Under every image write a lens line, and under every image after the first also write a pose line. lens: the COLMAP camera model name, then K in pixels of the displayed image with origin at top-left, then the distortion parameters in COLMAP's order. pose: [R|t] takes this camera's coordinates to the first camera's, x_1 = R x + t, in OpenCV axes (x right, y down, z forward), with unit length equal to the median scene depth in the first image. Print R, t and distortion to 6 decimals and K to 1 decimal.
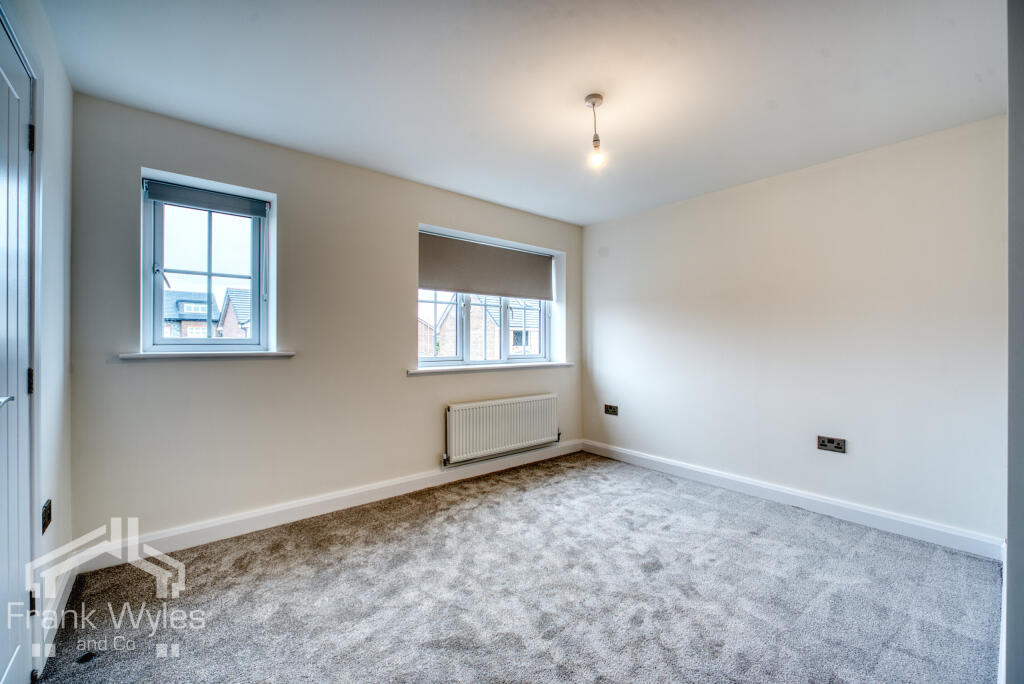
lens RADIAL K [[415.8, 0, 516.7], [0, 415.8, 342.1], [0, 0, 1]] dist [-0.000461, -0.000148]
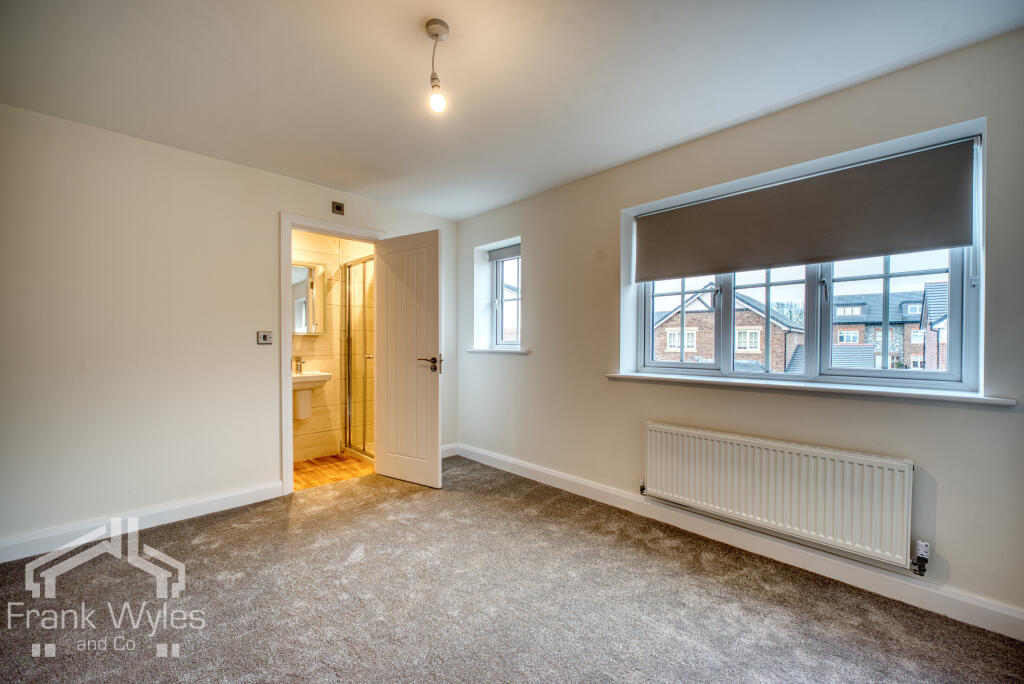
lens RADIAL K [[415.8, 0, 516.7], [0, 415.8, 342.1], [0, 0, 1]] dist [-0.000461, -0.000148]
pose [[0.071218, -0.004781, -0.997449, 0.558184], [-0.006257, 0.999967, -0.005240, 0.003894], [0.997441, 0.006614, 0.071186, 0.617590]]
